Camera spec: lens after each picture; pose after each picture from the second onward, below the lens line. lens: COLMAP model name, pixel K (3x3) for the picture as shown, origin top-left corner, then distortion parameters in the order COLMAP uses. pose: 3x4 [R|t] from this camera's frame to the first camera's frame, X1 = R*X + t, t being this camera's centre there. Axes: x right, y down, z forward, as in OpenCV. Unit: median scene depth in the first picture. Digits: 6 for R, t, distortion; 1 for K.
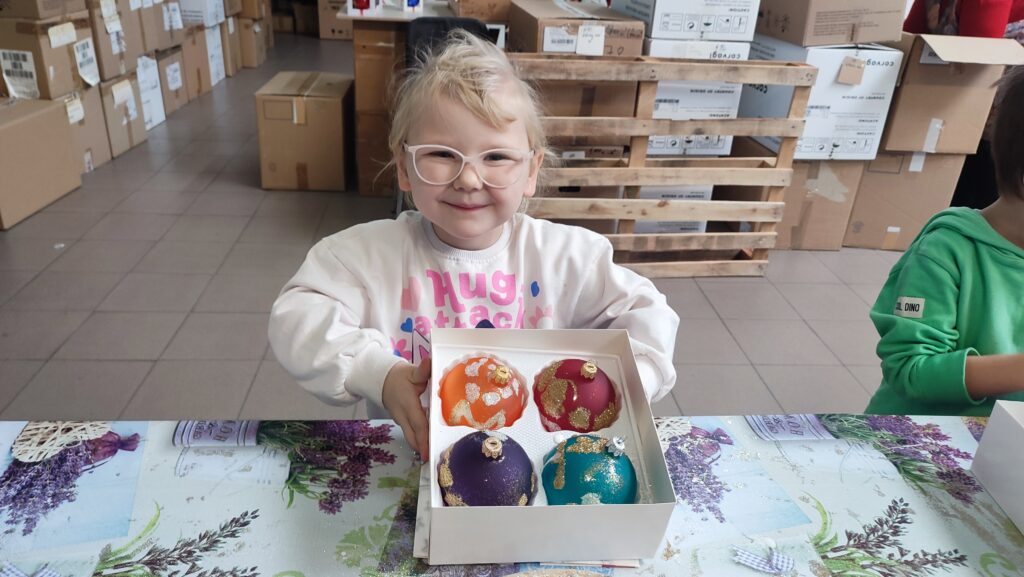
lens RADIAL K [[740.3, 0, 493.7], [0, 740.3, 291.2], [0, 0, 1]] dist [-0.003458, -0.000164]
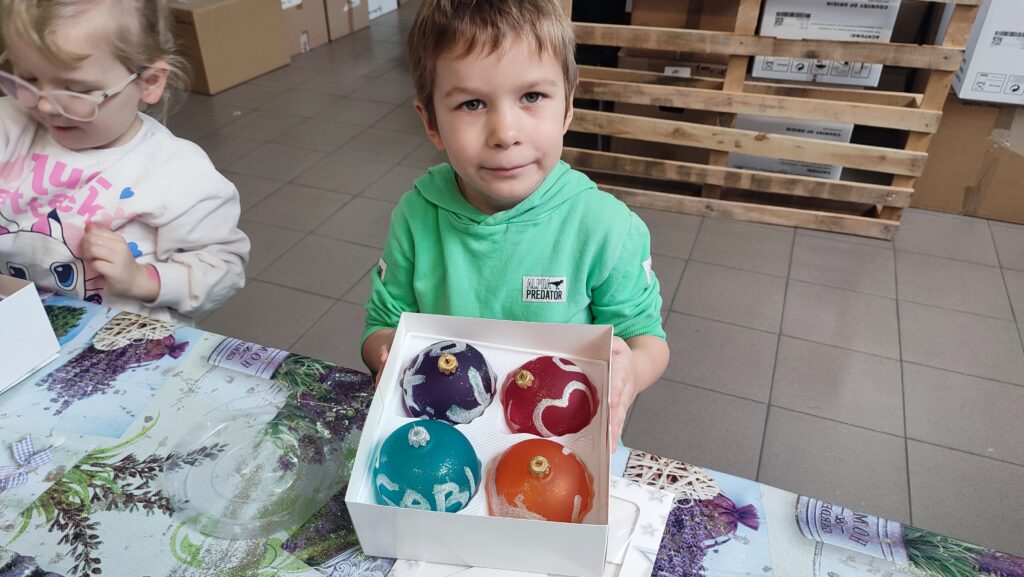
lens RADIAL K [[734.7, 0, 502.9], [0, 734.7, 283.9], [0, 0, 1]] dist [0.010711, -0.007920]
pose [[0.902282, 0.195300, -0.384376, 0.311643], [-0.148815, 0.977804, 0.147490, -0.030878], [0.404649, -0.075877, 0.911319, 0.074718]]
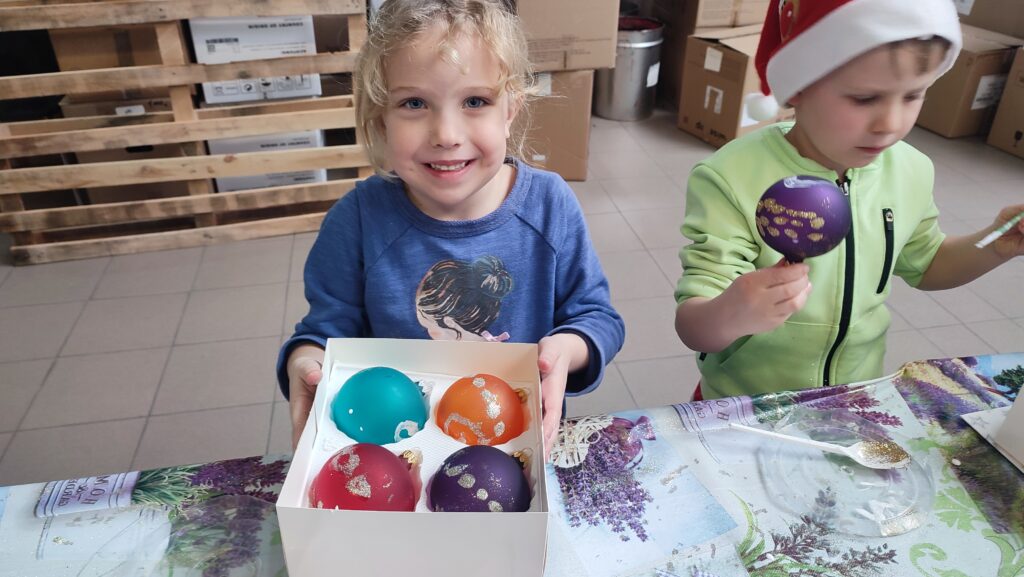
lens RADIAL K [[734.7, 0, 502.9], [0, 734.7, 283.9], [0, 0, 1]] dist [0.010711, -0.007920]
pose [[0.990893, -0.105089, 0.084186, 0.453668], [0.096822, 0.990573, 0.096900, -0.020986], [-0.093576, -0.087867, 0.991727, 0.066384]]
